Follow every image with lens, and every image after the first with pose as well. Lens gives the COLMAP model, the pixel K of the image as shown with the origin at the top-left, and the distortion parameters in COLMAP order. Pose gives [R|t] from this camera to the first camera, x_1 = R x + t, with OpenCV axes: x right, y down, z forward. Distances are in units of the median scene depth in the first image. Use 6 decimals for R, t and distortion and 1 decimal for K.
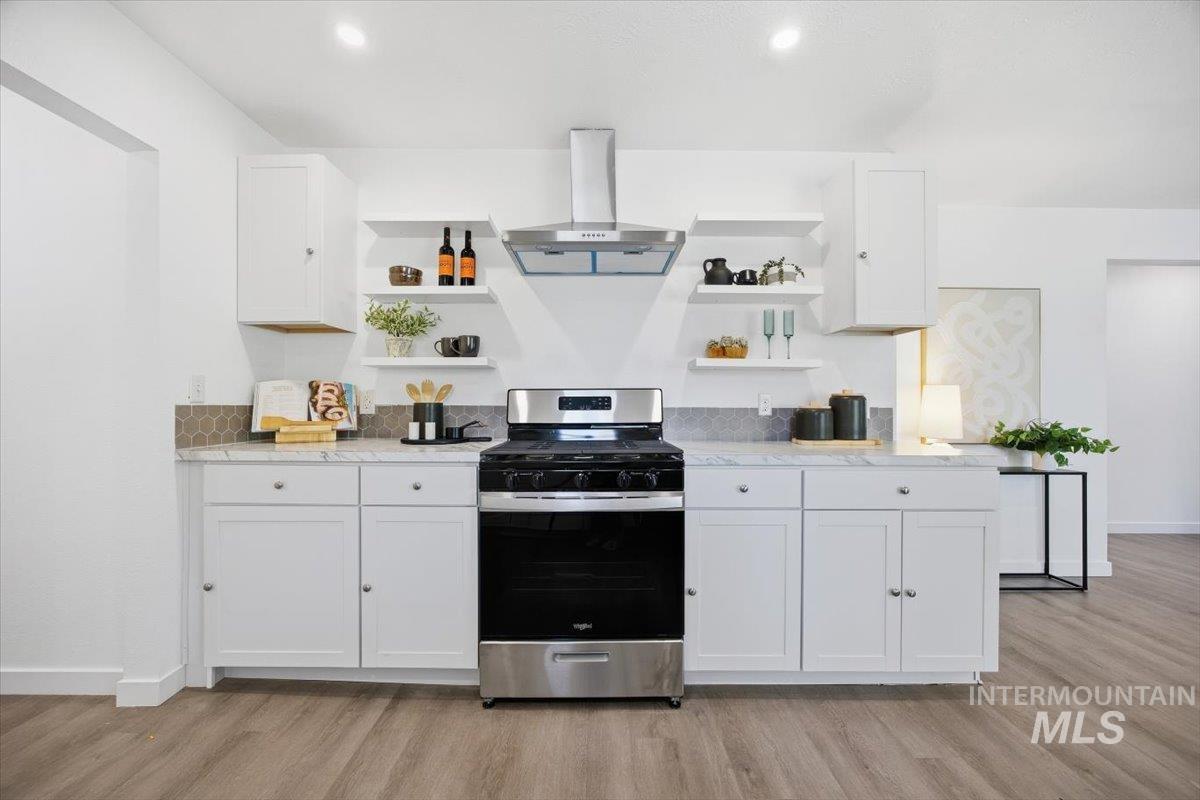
lens RADIAL K [[465.2, 0, 596.7], [0, 465.2, 399.0], [0, 0, 1]] dist [-0.004442, 0.000169]
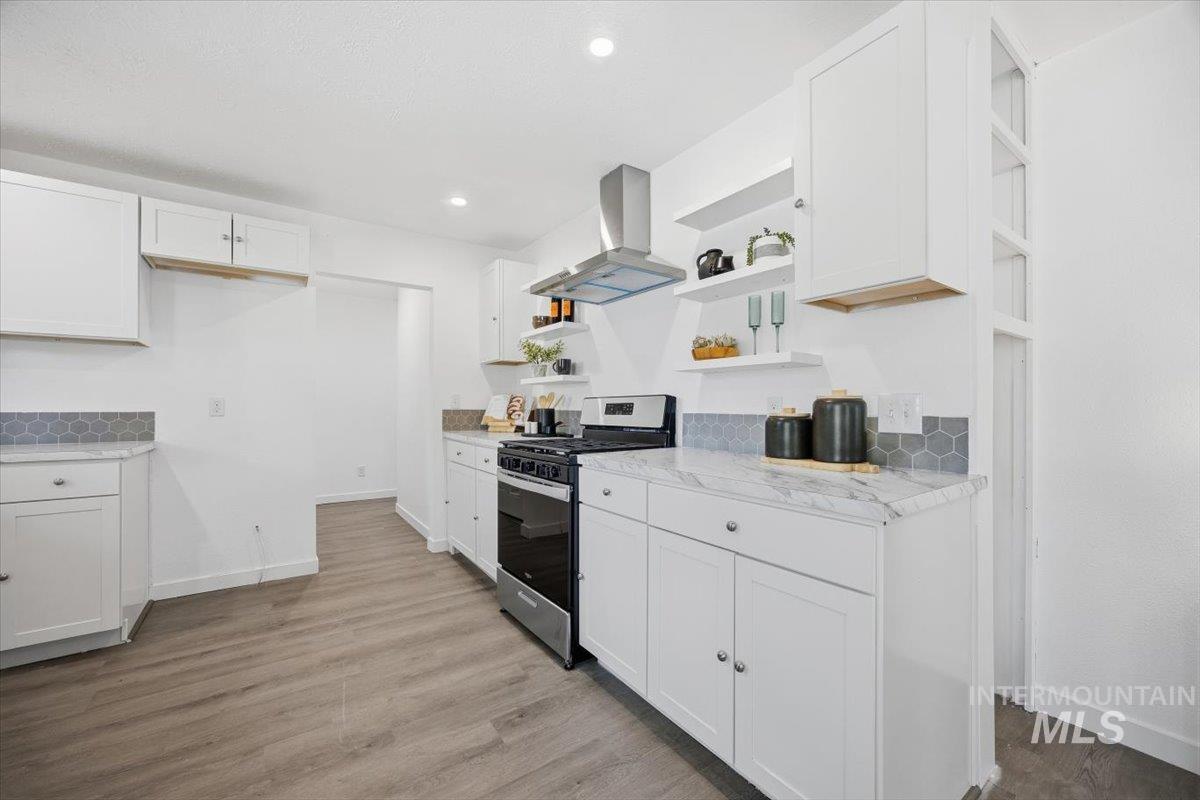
lens RADIAL K [[465.2, 0, 594.9], [0, 465.2, 407.0], [0, 0, 1]] dist [-0.004442, 0.000169]
pose [[0.571599, -0.001394, -0.820532, 0.926629], [0.006303, 0.999977, 0.002692, 0.000857], [0.820509, -0.006711, 0.571594, 0.312287]]
